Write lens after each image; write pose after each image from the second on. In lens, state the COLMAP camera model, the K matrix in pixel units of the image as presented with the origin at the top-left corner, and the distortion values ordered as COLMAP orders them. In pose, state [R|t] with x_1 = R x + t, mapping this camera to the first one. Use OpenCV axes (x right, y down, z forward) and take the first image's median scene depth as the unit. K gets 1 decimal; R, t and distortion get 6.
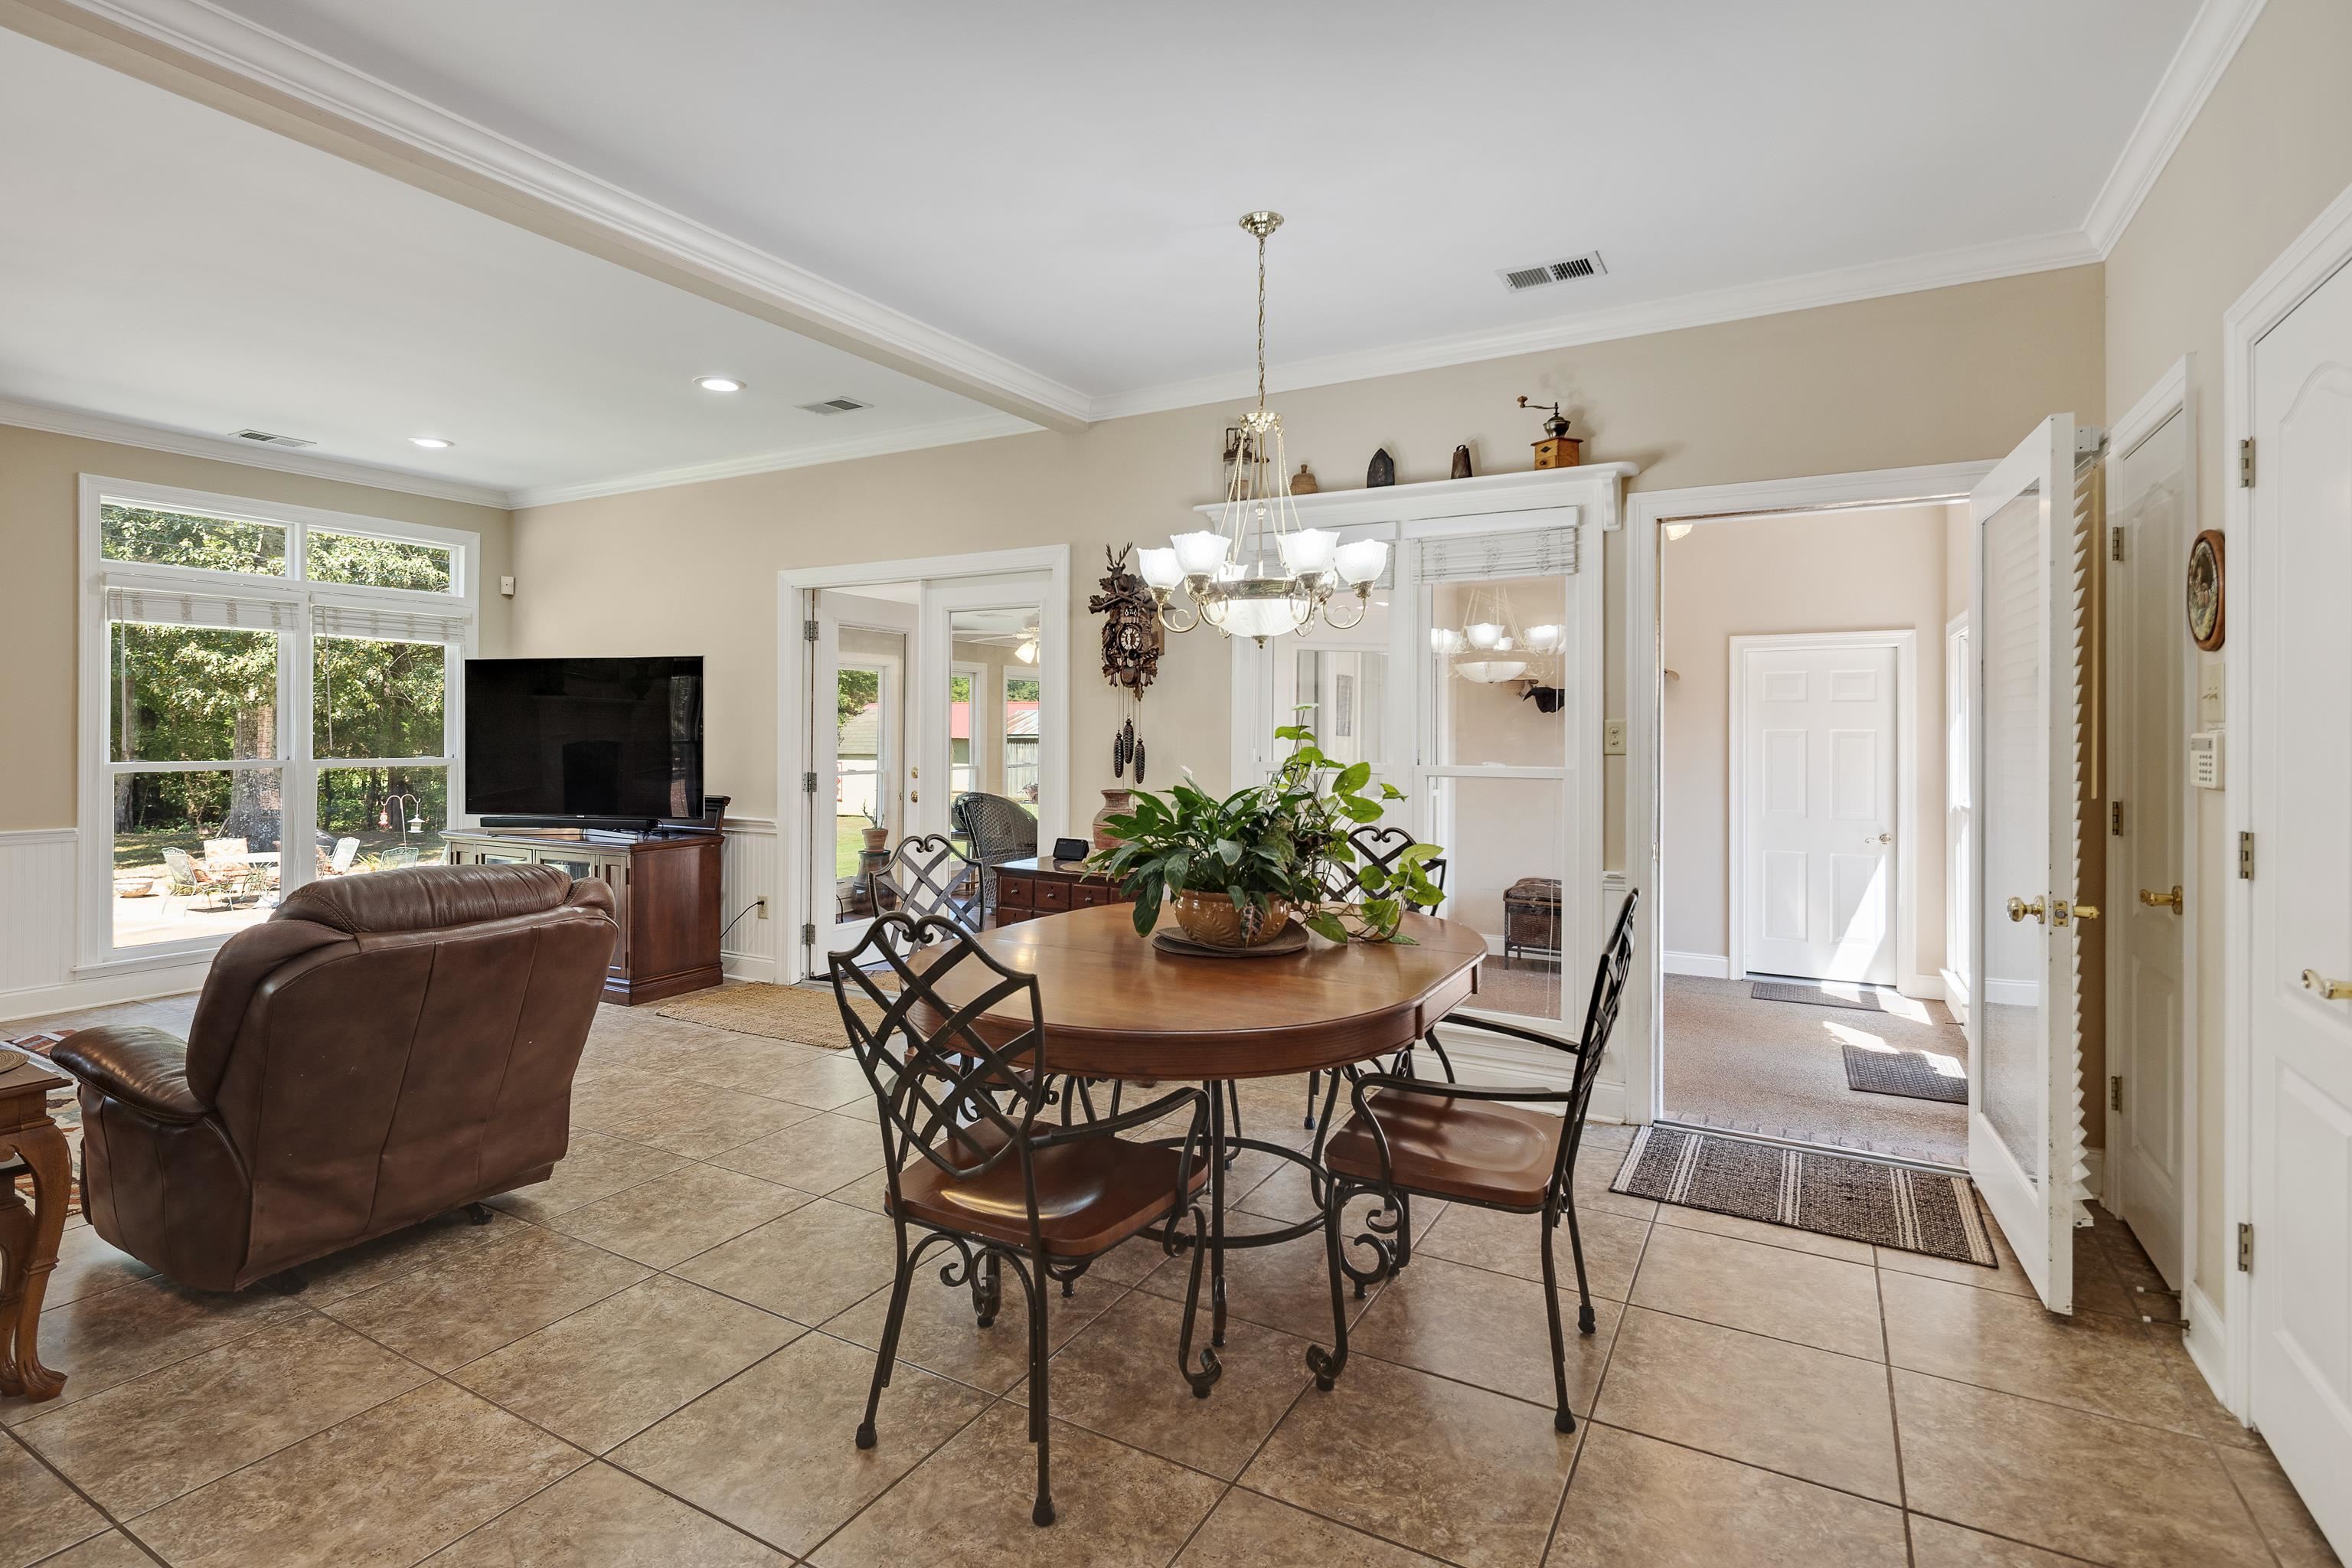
lens RADIAL K [[1135.0, 0, 1189.6], [0, 1135.0, 739.9], [0, 0, 1]] dist [-0.024094, -0.001258]
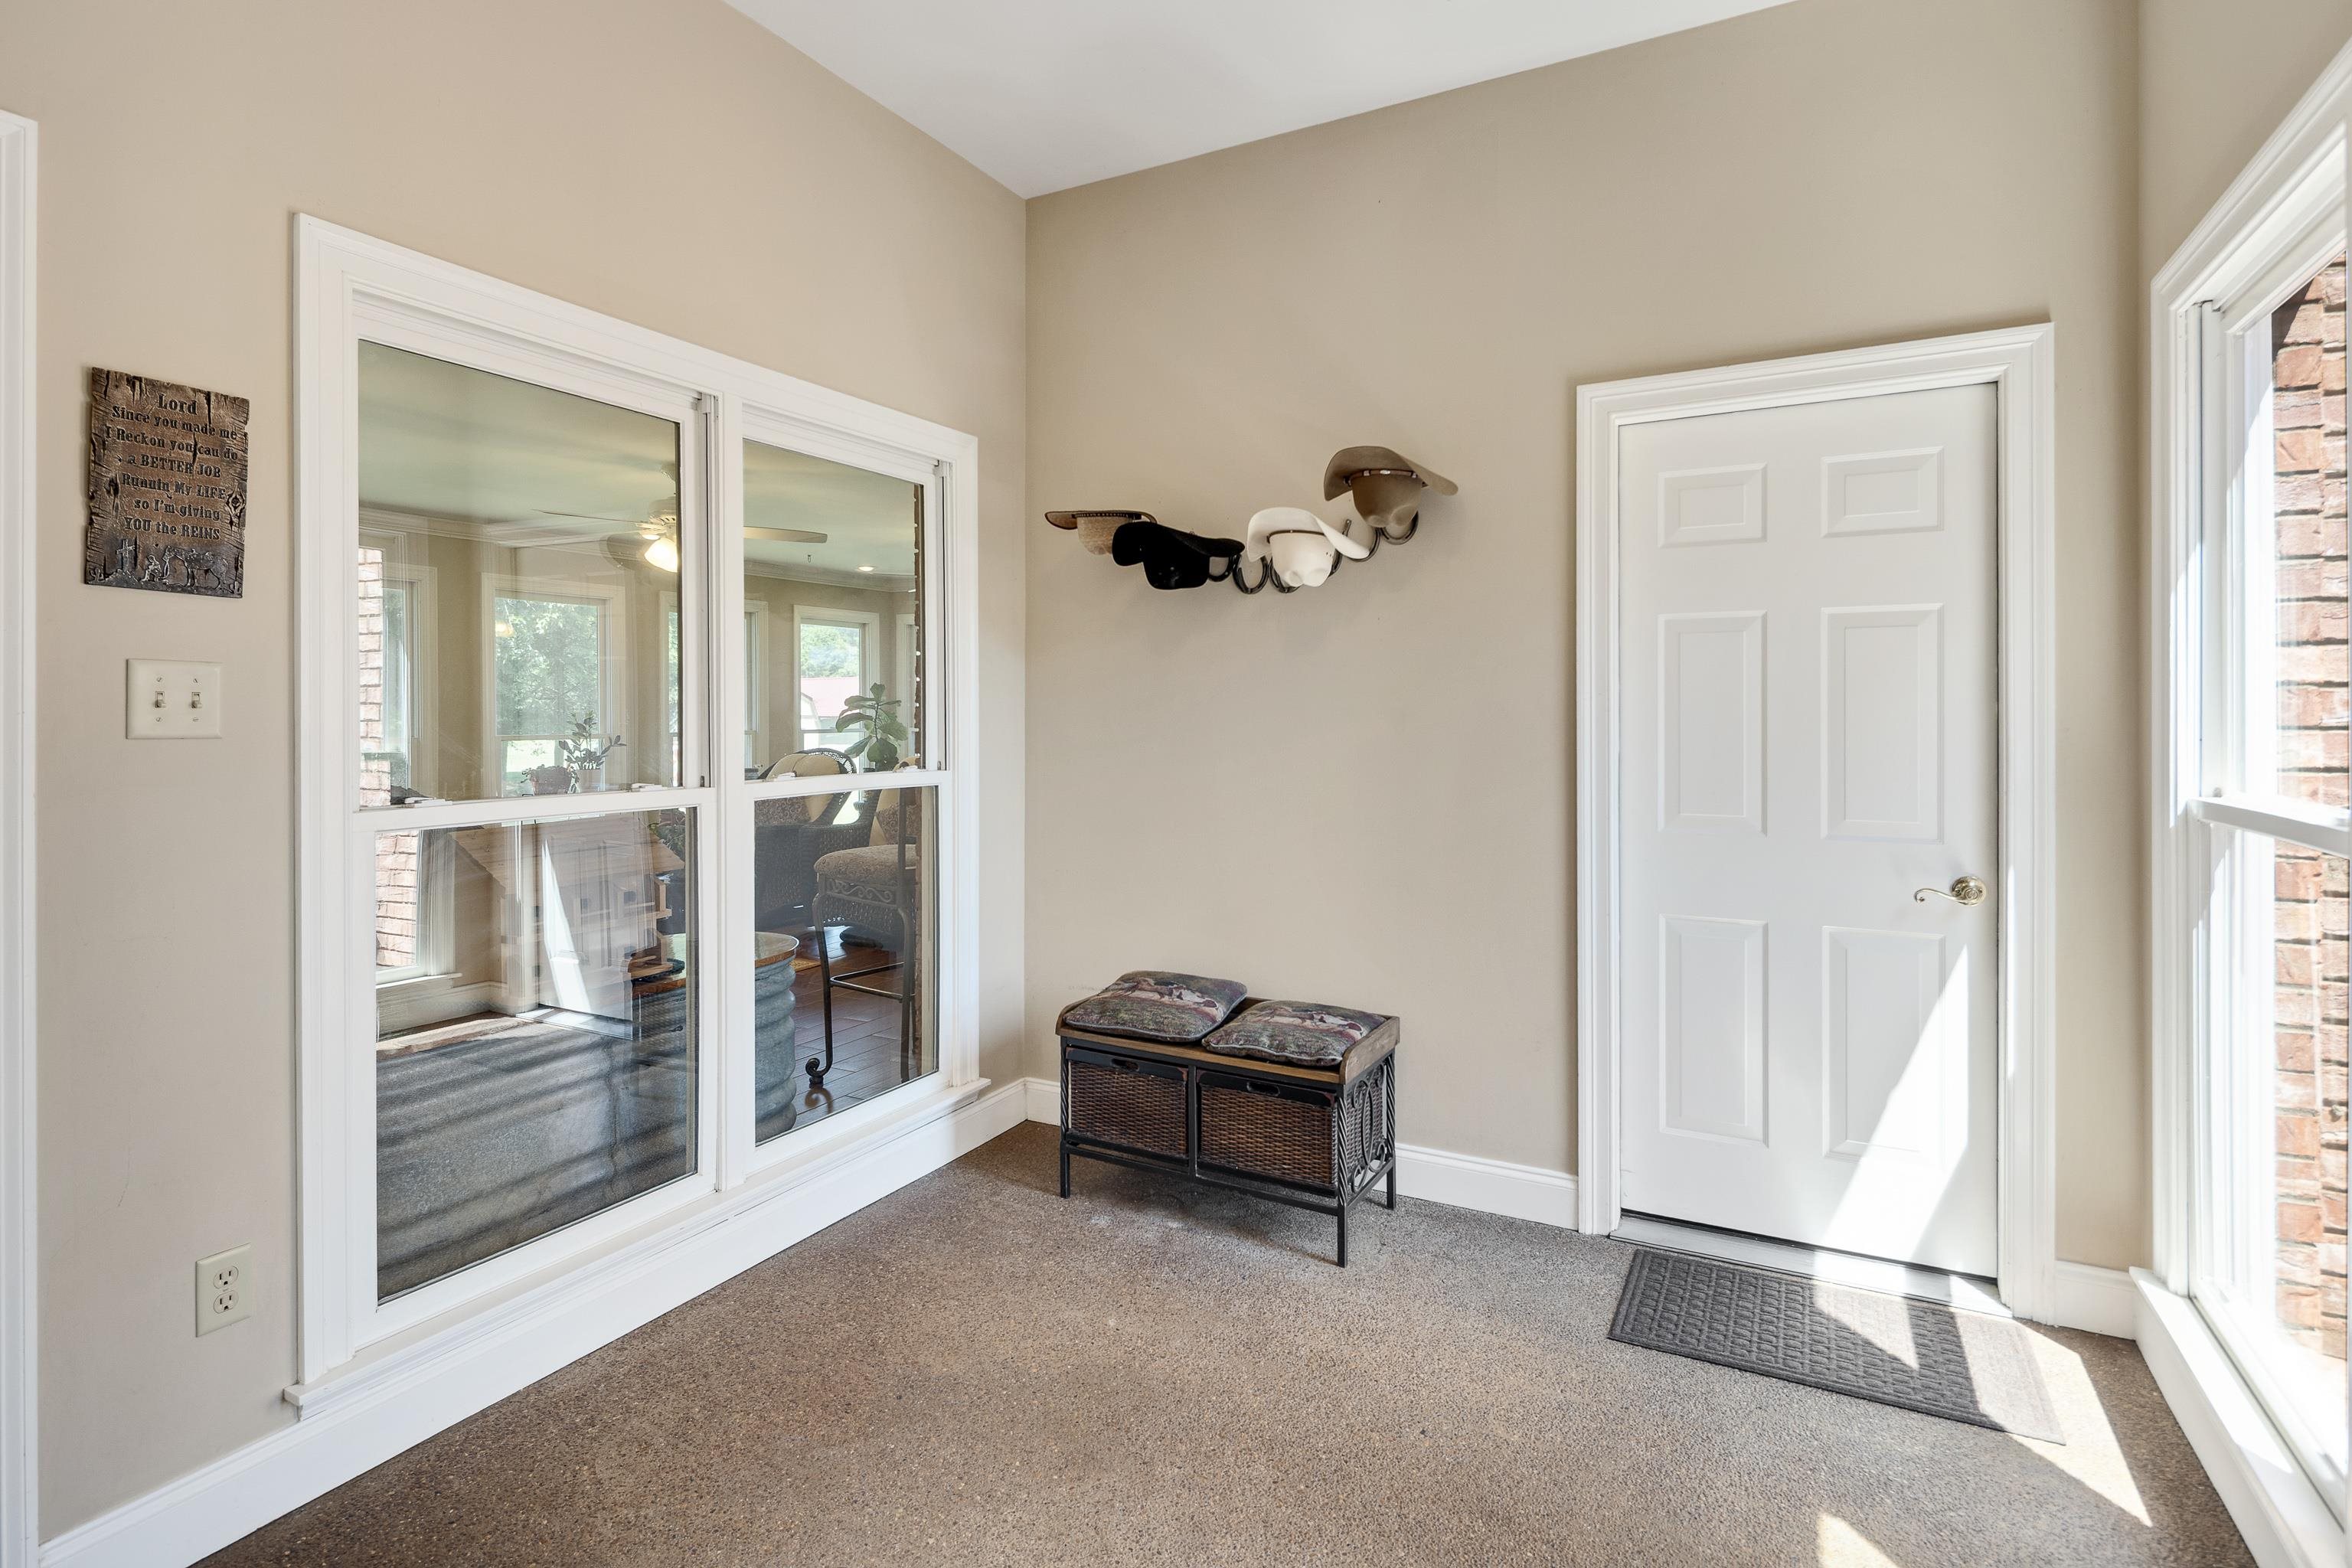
lens RADIAL K [[1135.0, 0, 1215.1], [0, 1135.0, 696.4], [0, 0, 1]] dist [-0.024094, -0.001258]
pose [[0.999348, -0.003577, 0.035922, 0.248016], [0.003728, 0.999984, -0.004147, 0.015977], [-0.035907, 0.004278, 0.999346, 0.444464]]
